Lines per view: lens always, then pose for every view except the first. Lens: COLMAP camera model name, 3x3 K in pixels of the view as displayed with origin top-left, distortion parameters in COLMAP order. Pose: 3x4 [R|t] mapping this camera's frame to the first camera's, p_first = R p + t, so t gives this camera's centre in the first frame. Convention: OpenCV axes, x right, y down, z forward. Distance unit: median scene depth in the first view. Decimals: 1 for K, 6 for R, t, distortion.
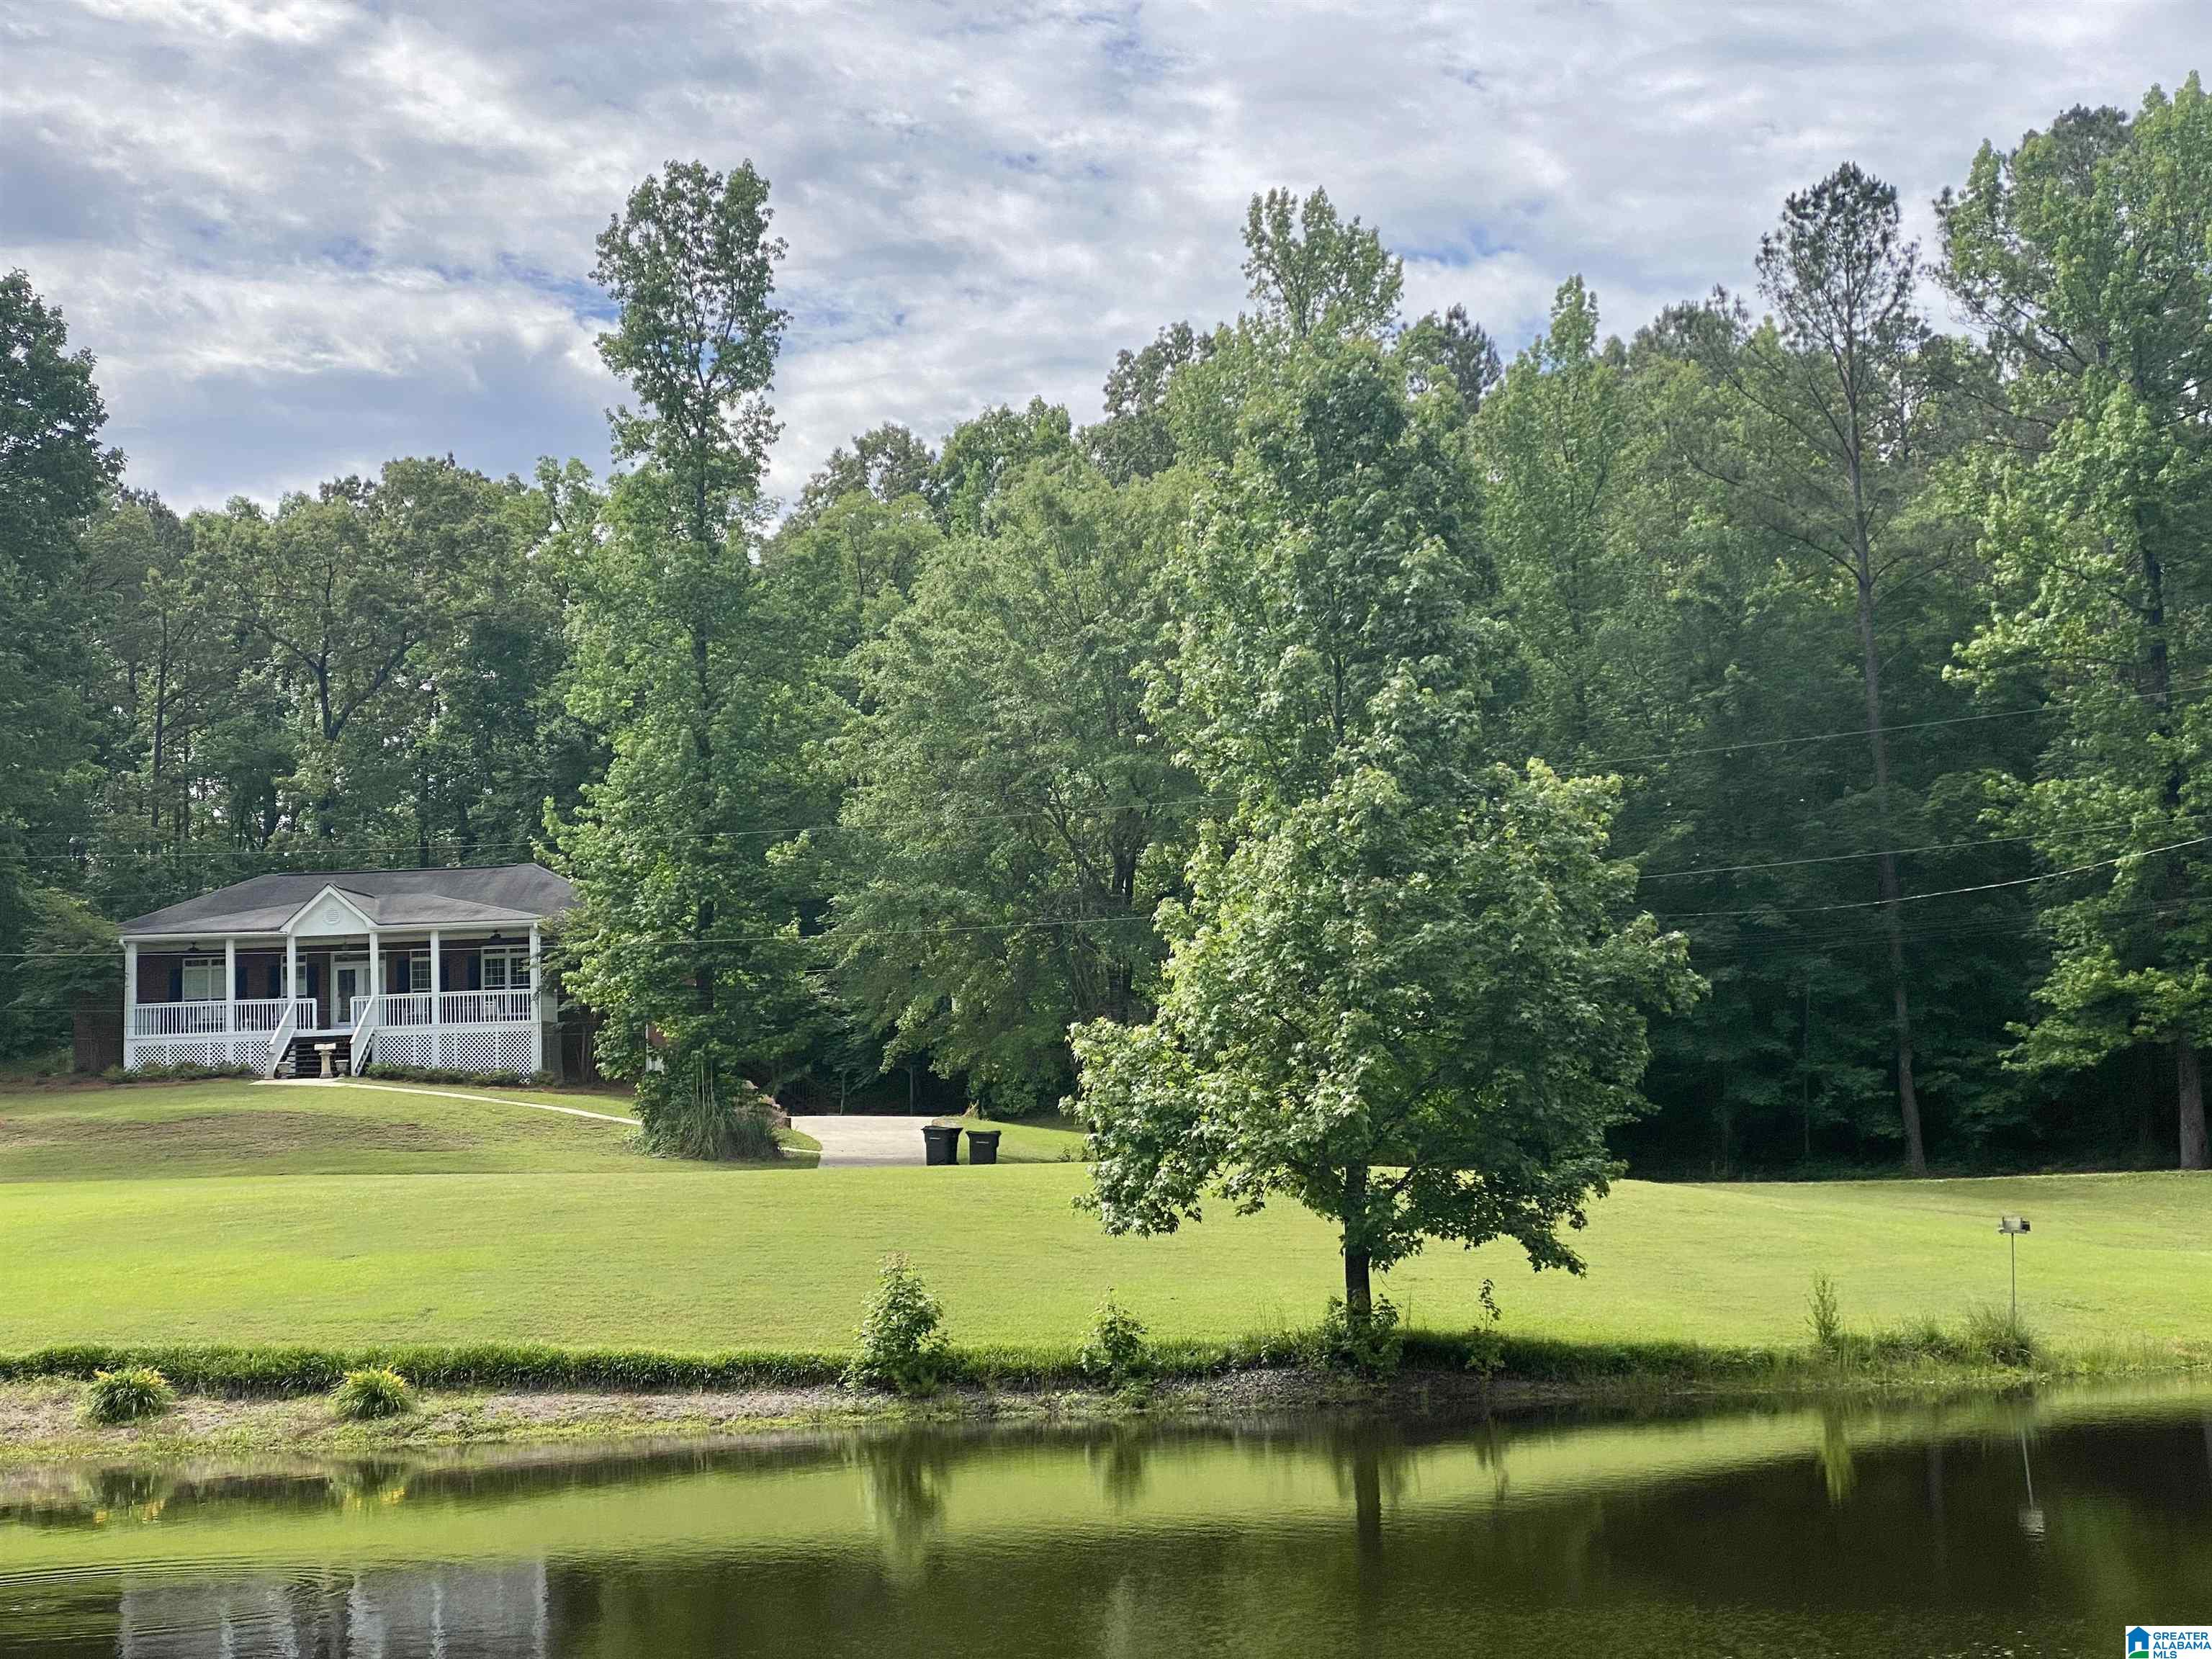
lens RADIAL K [[3327.0, 0, 1106.0], [0, 3327.0, 829.5], [0, 0, 1]] dist [0.138645, -0.108467]
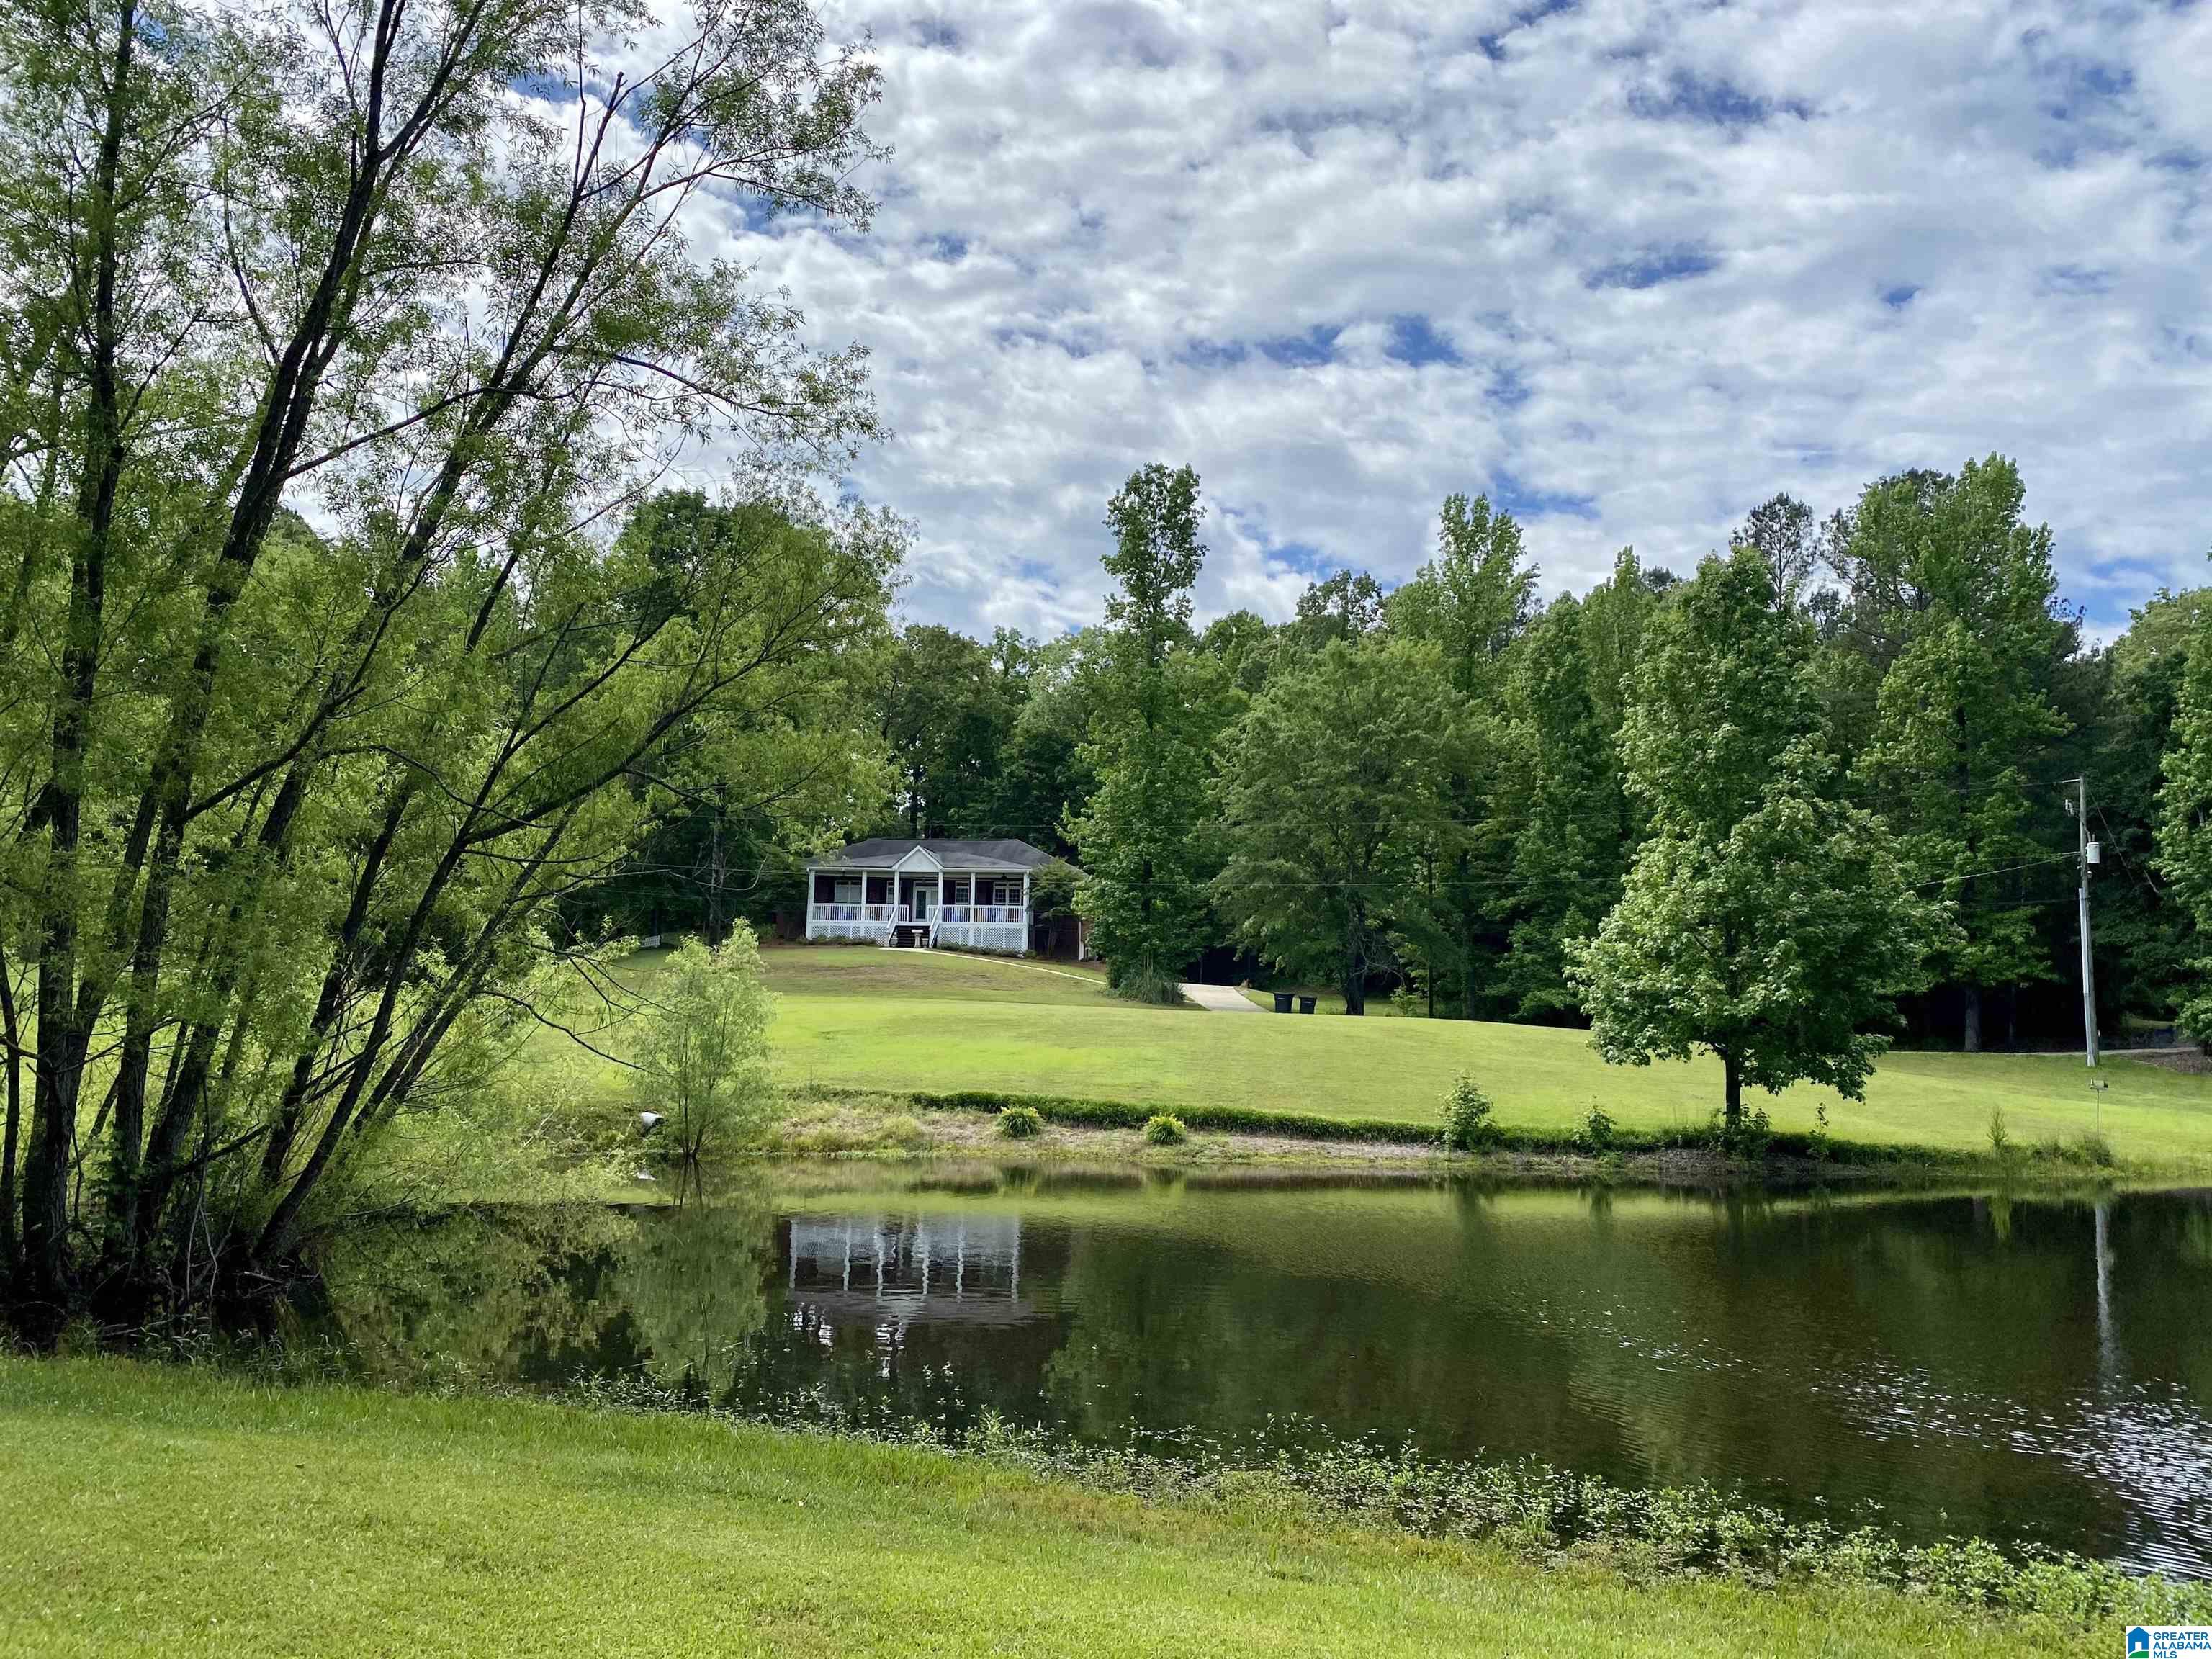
lens RADIAL K [[1683.0, 0, 1106.0], [0, 1683.0, 829.5], [0, 0, 1]] dist [0.179577, -0.433999]
pose [[0.998556, 0.050689, -0.017796, -0.129511], [-0.050834, 0.998676, -0.007833, 0.011595], [0.017376, 0.008726, 0.999811, 0.068279]]
